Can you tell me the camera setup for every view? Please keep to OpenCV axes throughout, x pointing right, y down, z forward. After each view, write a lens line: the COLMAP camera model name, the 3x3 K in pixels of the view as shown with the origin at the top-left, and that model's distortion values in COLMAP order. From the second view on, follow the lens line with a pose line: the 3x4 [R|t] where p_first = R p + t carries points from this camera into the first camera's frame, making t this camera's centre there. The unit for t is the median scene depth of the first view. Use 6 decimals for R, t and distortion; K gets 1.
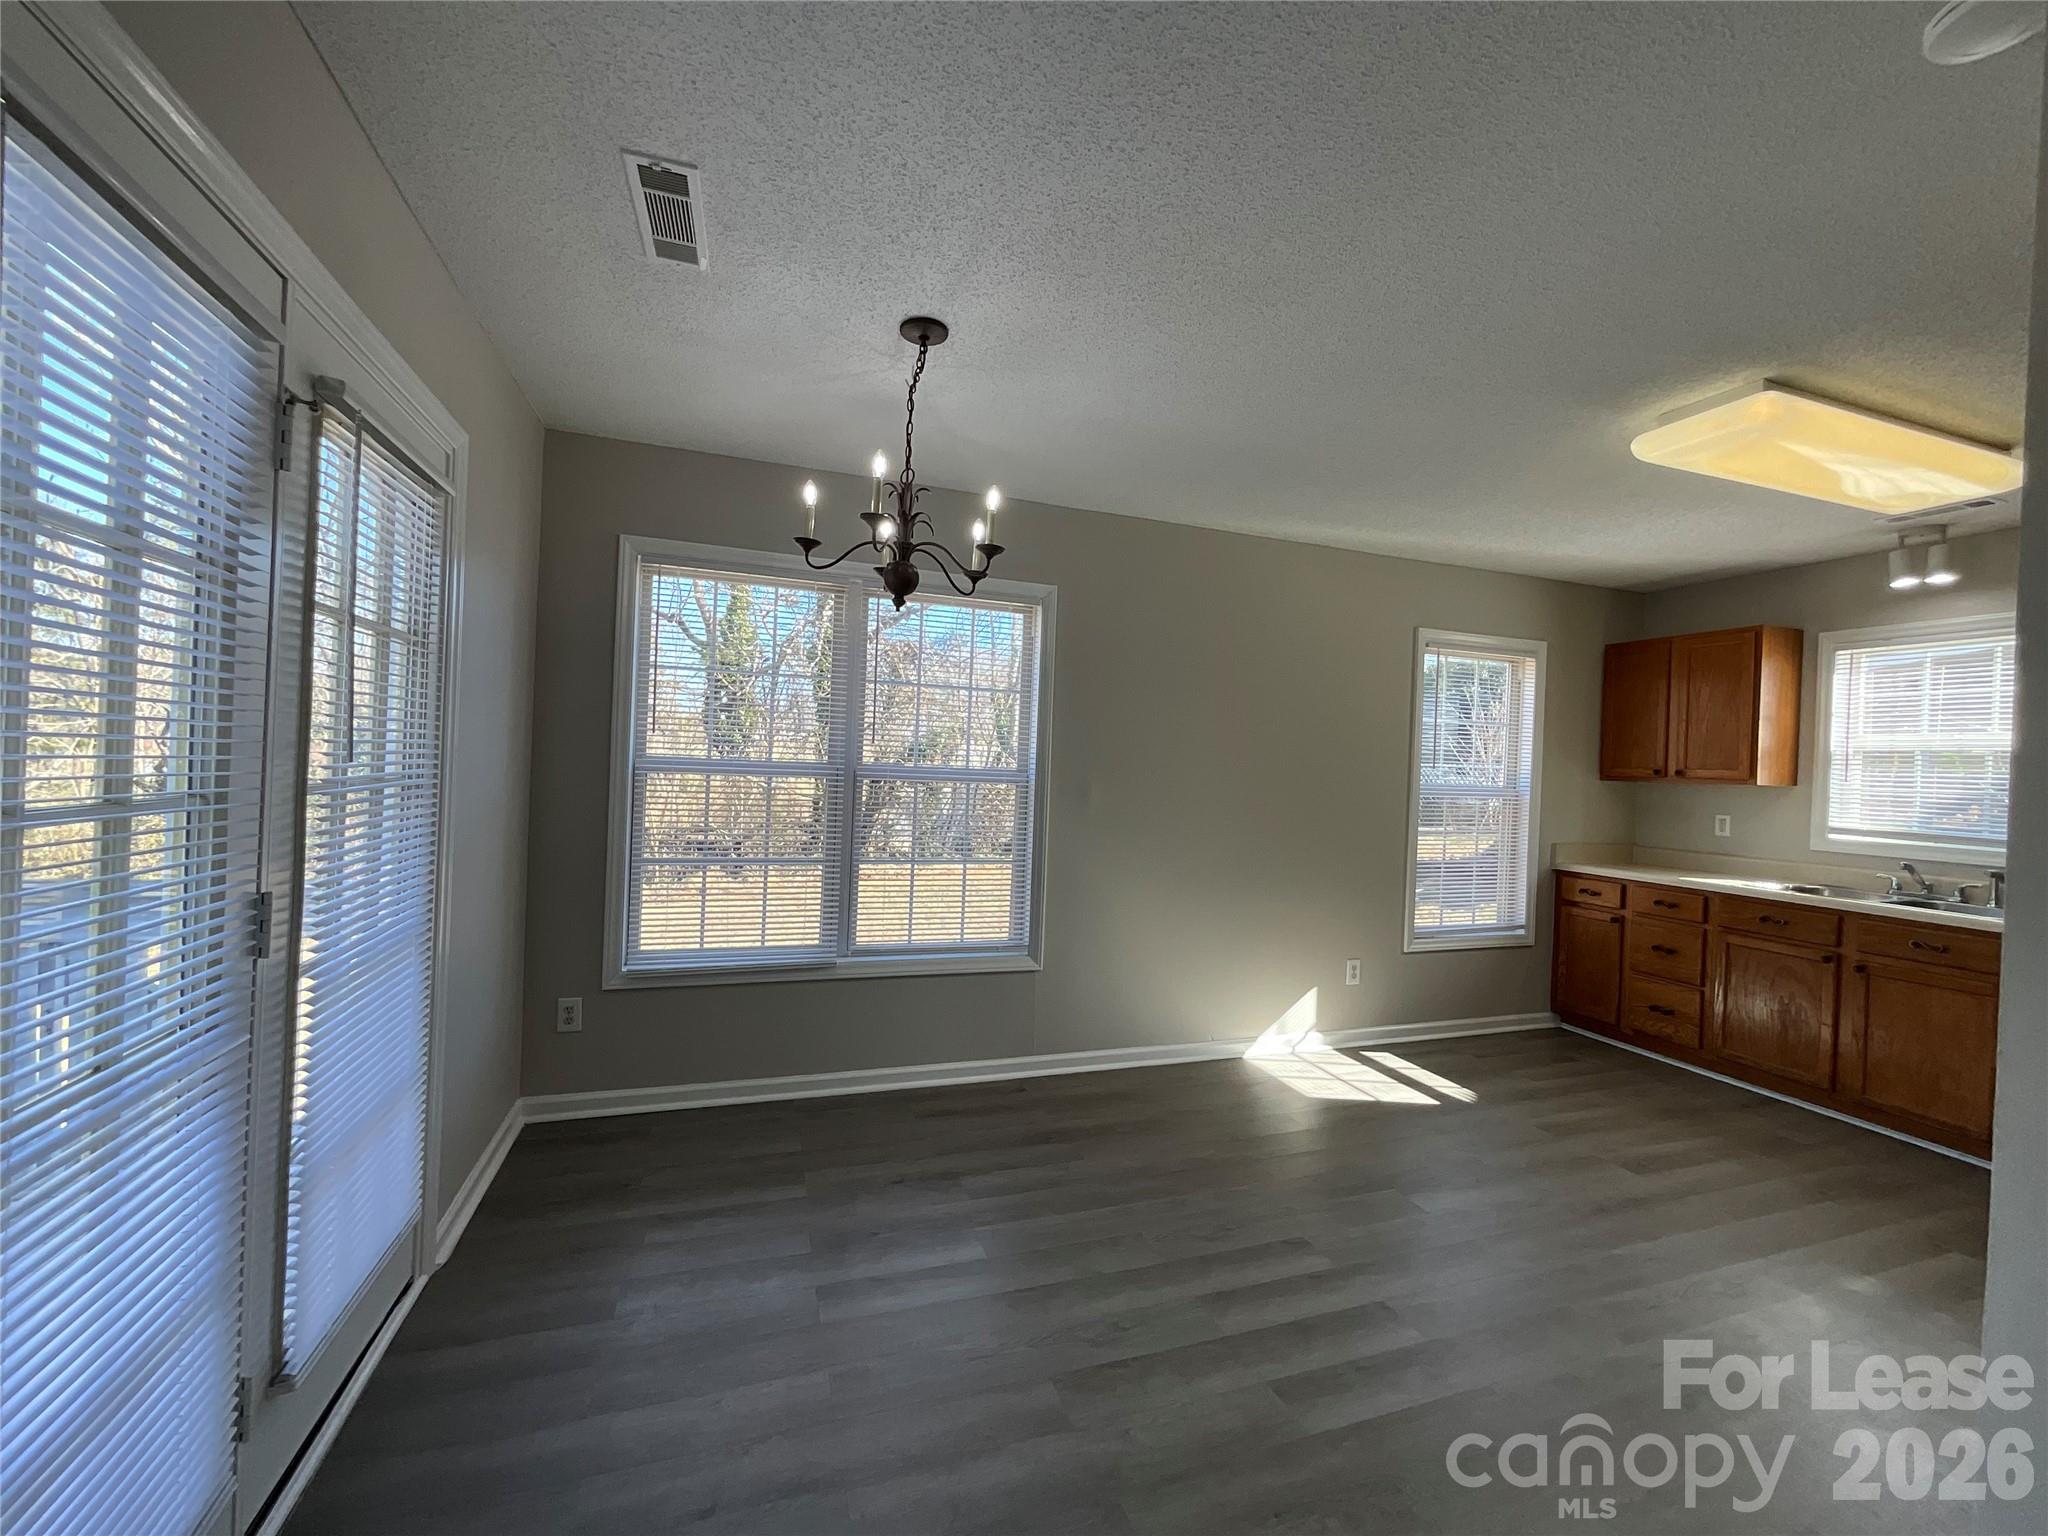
lens RADIAL K [[833.4, 0, 1033.1], [0, 833.4, 763.9], [0, 0, 1]] dist [0.000196, 0.000083]
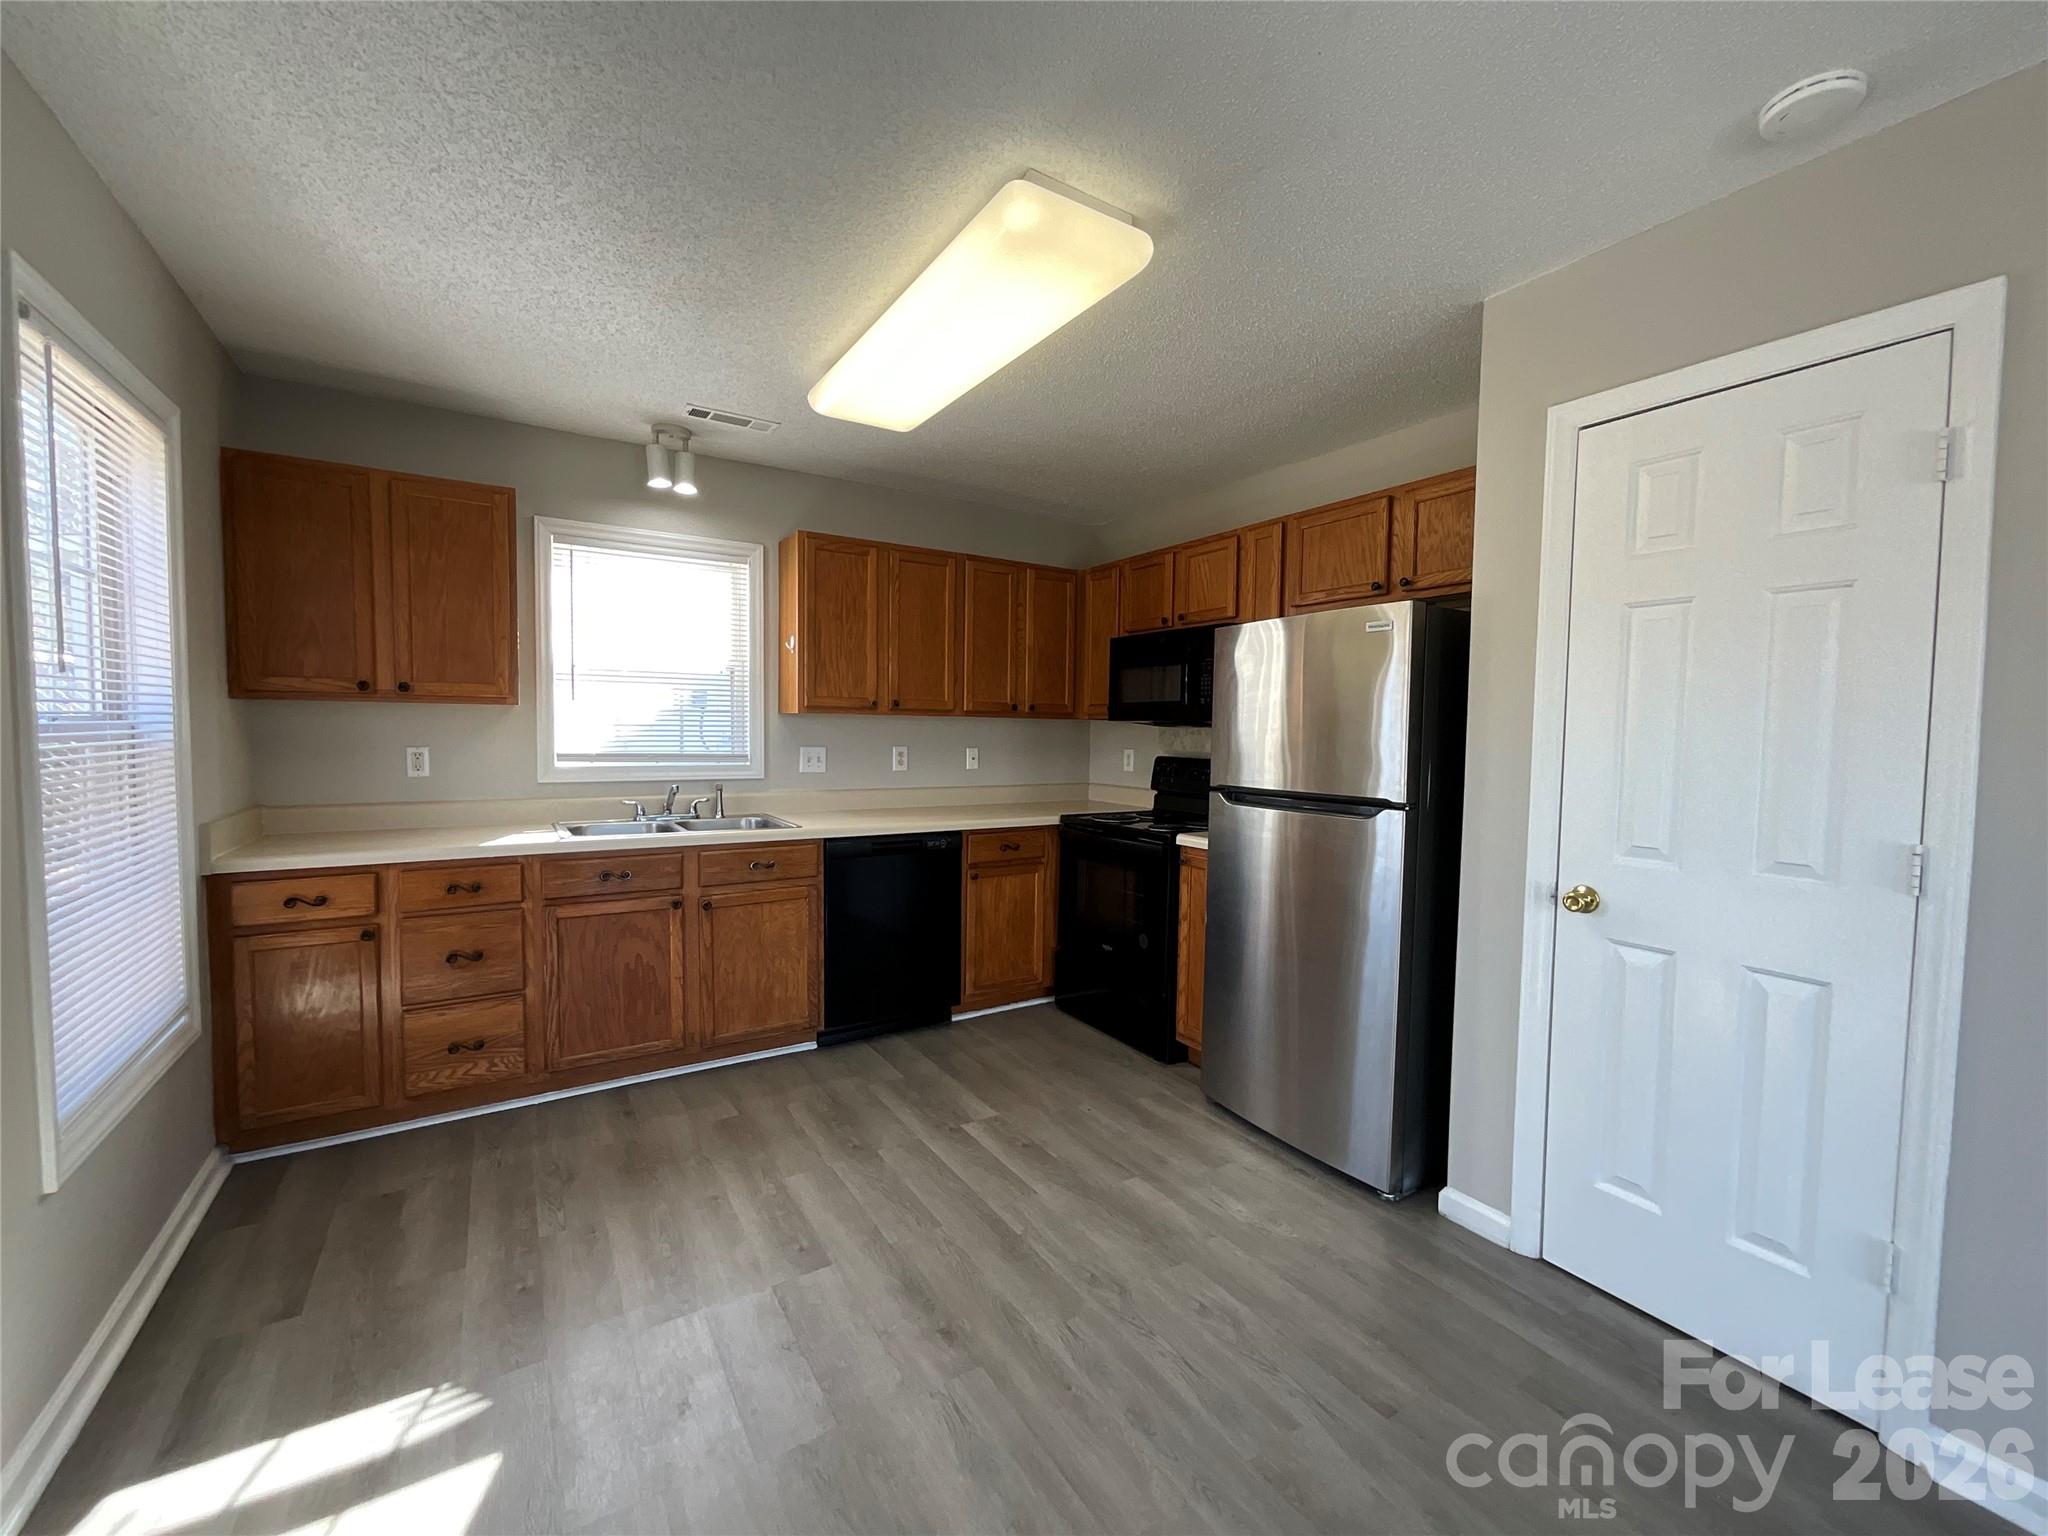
lens RADIAL K [[832.1, 0, 1024.0], [0, 832.1, 768.0], [0, 0, 1]] dist [0.000770, 0.000192]
pose [[-0.224462, -0.089382, 0.970375, 0.032118], [-0.025294, 0.995983, 0.085890, 0.006391], [-0.974155, -0.005266, -0.225821, 0.777755]]
